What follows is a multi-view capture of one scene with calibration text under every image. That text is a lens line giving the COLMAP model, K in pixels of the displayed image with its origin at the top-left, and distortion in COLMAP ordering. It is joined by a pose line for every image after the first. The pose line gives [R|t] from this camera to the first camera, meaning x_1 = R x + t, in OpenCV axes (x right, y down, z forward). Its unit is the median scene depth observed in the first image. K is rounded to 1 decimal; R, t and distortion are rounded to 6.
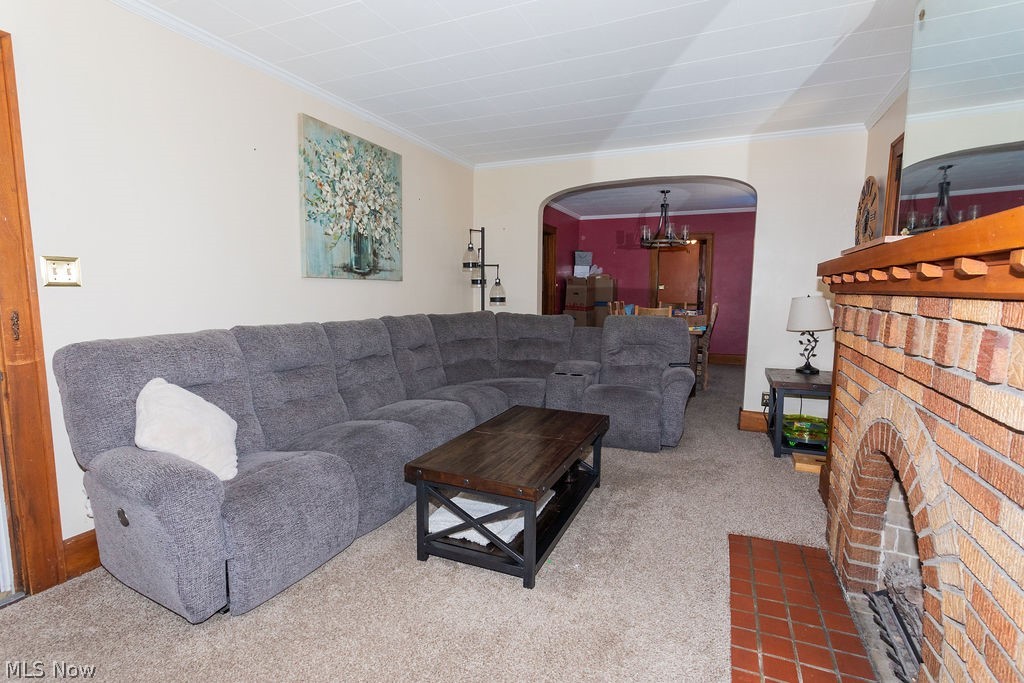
lens RADIAL K [[480.2, 0, 512.0], [0, 480.2, 341.5], [0, 0, 1]] dist [-0.001463, 0.000294]
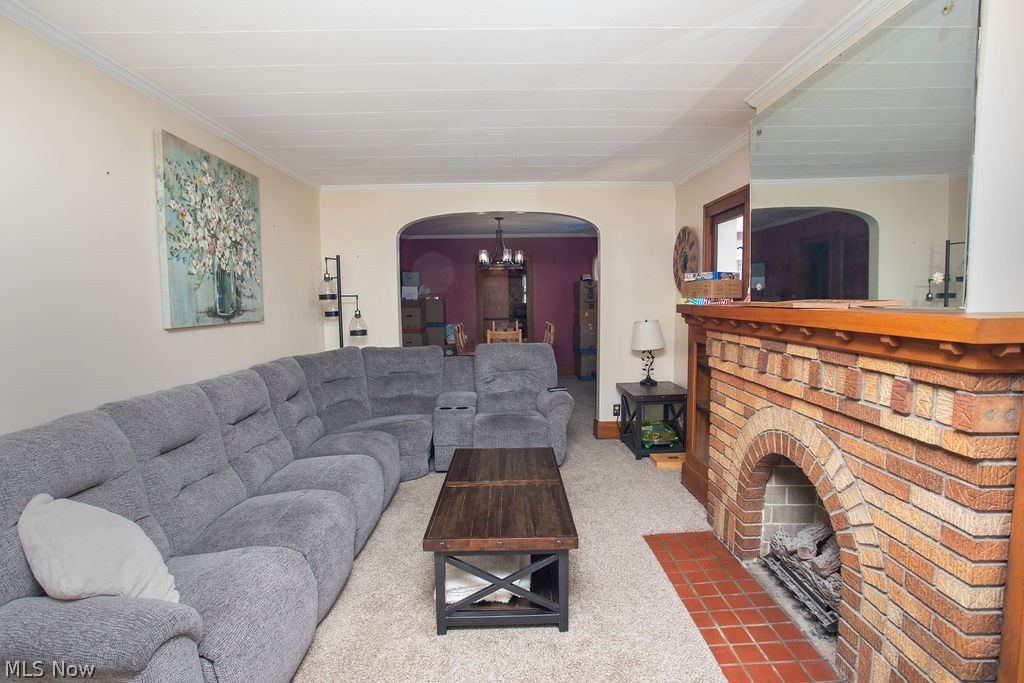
lens RADIAL K [[499.1, 0, 512.0], [0, 499.1, 341.5], [0, 0, 1]] dist [-0.031340, 0.001761]
pose [[0.908844, -0.056977, 0.413227, -0.224570], [0.066839, 0.997719, -0.009435, -0.059351], [-0.411746, 0.036195, 0.910579, 0.010295]]
